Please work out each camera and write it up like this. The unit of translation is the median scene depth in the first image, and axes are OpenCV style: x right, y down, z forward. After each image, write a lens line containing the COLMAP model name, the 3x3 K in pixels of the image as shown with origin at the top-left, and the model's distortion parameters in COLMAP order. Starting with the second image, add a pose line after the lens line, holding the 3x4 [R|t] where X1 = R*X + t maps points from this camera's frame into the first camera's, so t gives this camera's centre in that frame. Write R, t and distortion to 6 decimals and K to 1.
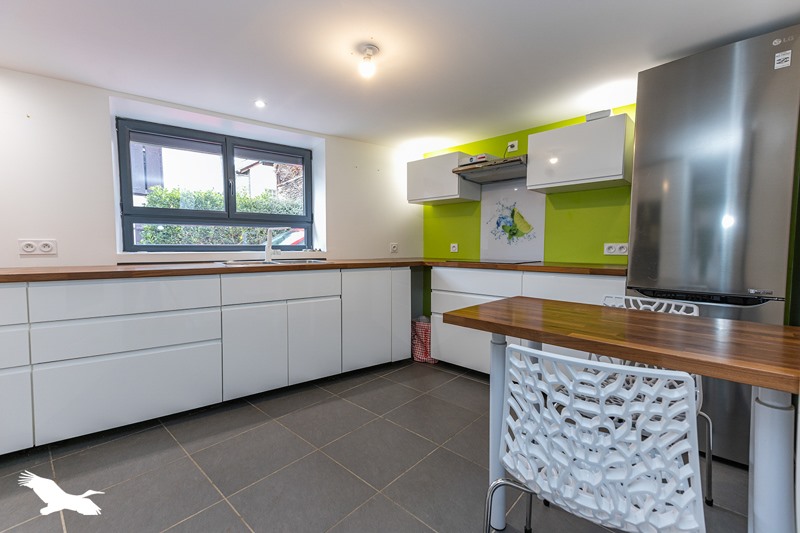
lens RADIAL K [[338.3, 0, 400.0], [0, 338.3, 266.5], [0, 0, 1]] dist [0.000419, 0.000042]
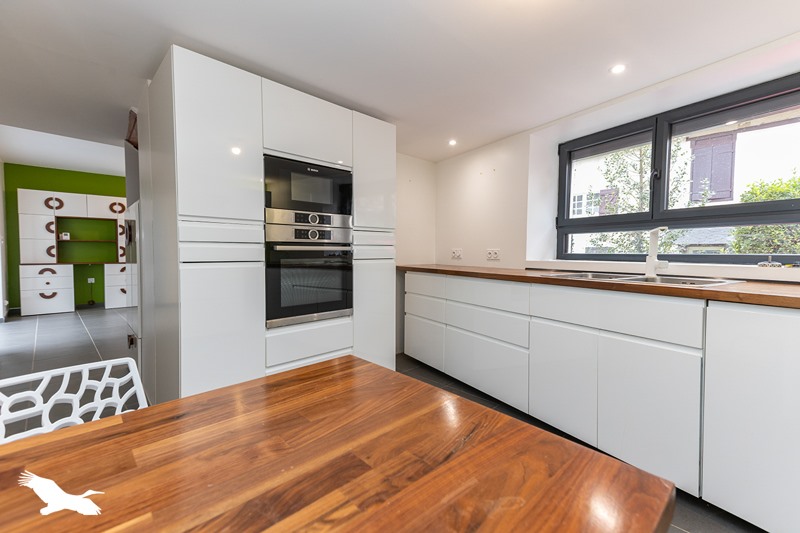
lens RADIAL K [[338.3, 0, 400.0], [0, 338.3, 266.5], [0, 0, 1]] dist [0.000419, 0.000042]
pose [[-0.087502, 0.038736, -0.995411, 0.373058], [-0.068001, 0.996681, 0.044763, -0.033259], [0.993841, 0.071606, -0.084578, 0.552976]]
